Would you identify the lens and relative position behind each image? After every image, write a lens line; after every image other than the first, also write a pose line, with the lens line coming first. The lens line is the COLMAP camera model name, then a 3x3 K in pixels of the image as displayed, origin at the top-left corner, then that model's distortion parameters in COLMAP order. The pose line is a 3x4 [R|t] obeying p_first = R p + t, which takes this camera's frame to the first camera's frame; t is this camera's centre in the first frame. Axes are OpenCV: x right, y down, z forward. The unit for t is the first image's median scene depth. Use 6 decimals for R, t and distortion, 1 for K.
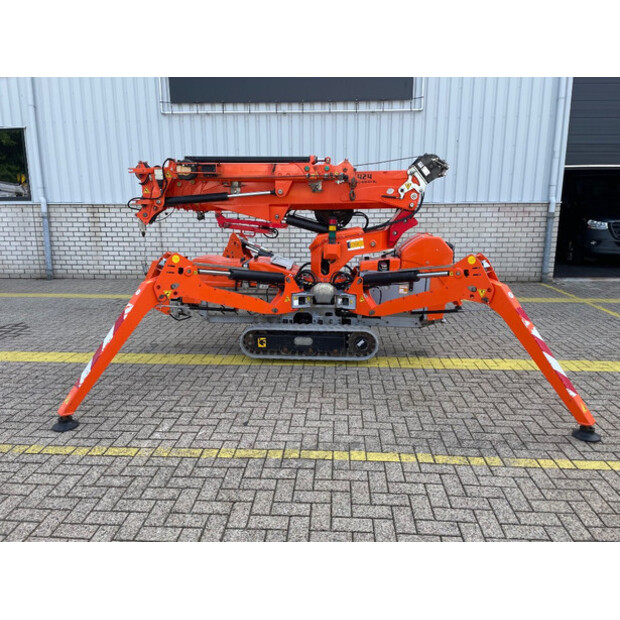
lens RADIAL K [[468.3, 0, 311.0], [0, 468.3, 307.1], [0, 0, 1]] dist [0.048568, -0.026837]
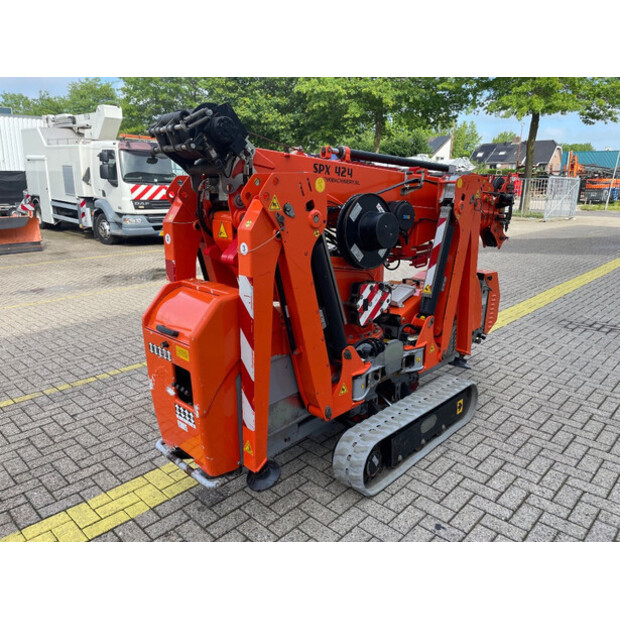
lens RADIAL K [[468.3, 0, 307.7], [0, 468.3, 309.4], [0, 0, 1]] dist [0.048568, -0.026837]
pose [[-0.647033, 0.196594, -0.736682, 0.652442], [-0.166311, 0.906533, 0.387993, -0.390963], [0.744103, 0.373563, -0.553860, 1.669102]]
